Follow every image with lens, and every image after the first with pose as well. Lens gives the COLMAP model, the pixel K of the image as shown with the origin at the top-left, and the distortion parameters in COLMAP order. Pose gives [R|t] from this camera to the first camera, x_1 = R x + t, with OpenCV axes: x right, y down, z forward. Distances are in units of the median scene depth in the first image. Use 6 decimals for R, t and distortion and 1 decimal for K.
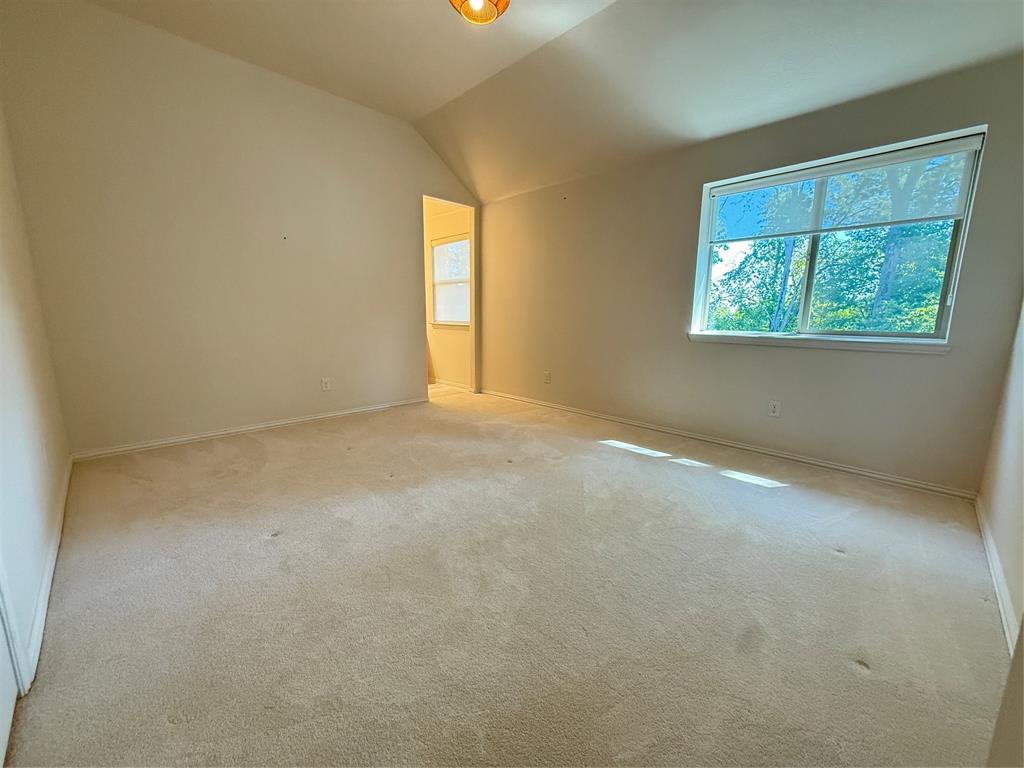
lens RADIAL K [[407.2, 0, 515.6], [0, 407.2, 384.2], [0, 0, 1]] dist [-0.002225, 0.000443]
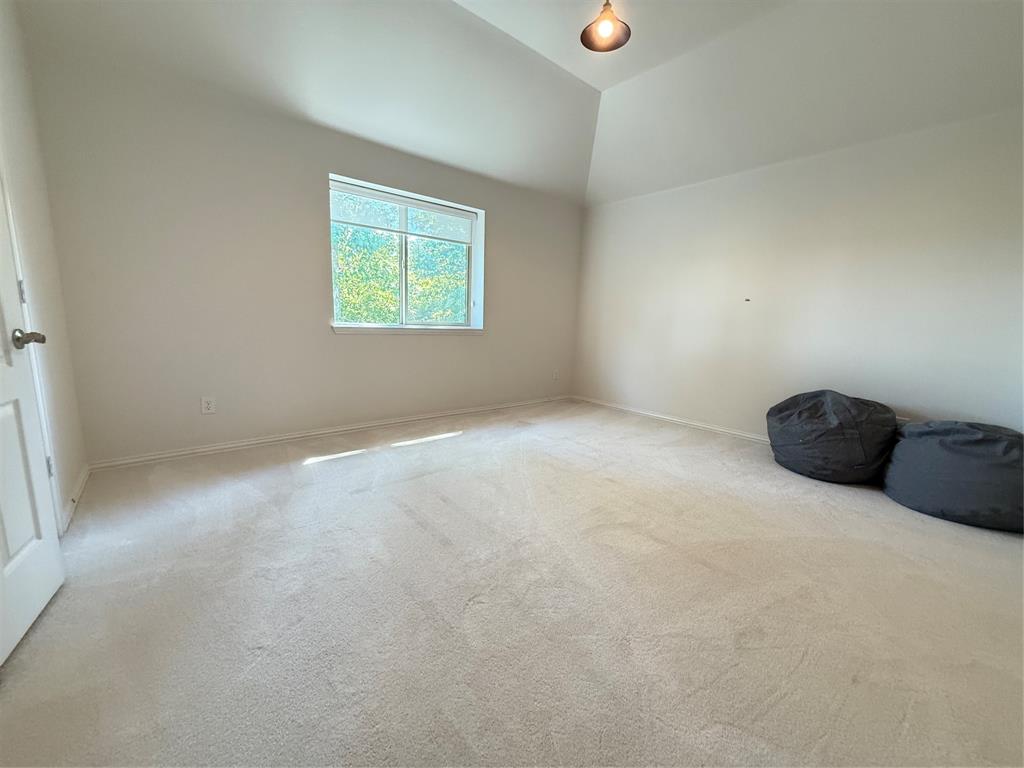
lens RADIAL K [[407.2, 0, 515.6], [0, 407.2, 384.2], [0, 0, 1]] dist [-0.002225, 0.000443]
pose [[0.083926, -0.164745, 0.982759, -0.554244], [0.125464, 0.980137, 0.153591, -0.088238], [-0.988542, 0.110411, 0.102929, 0.516848]]
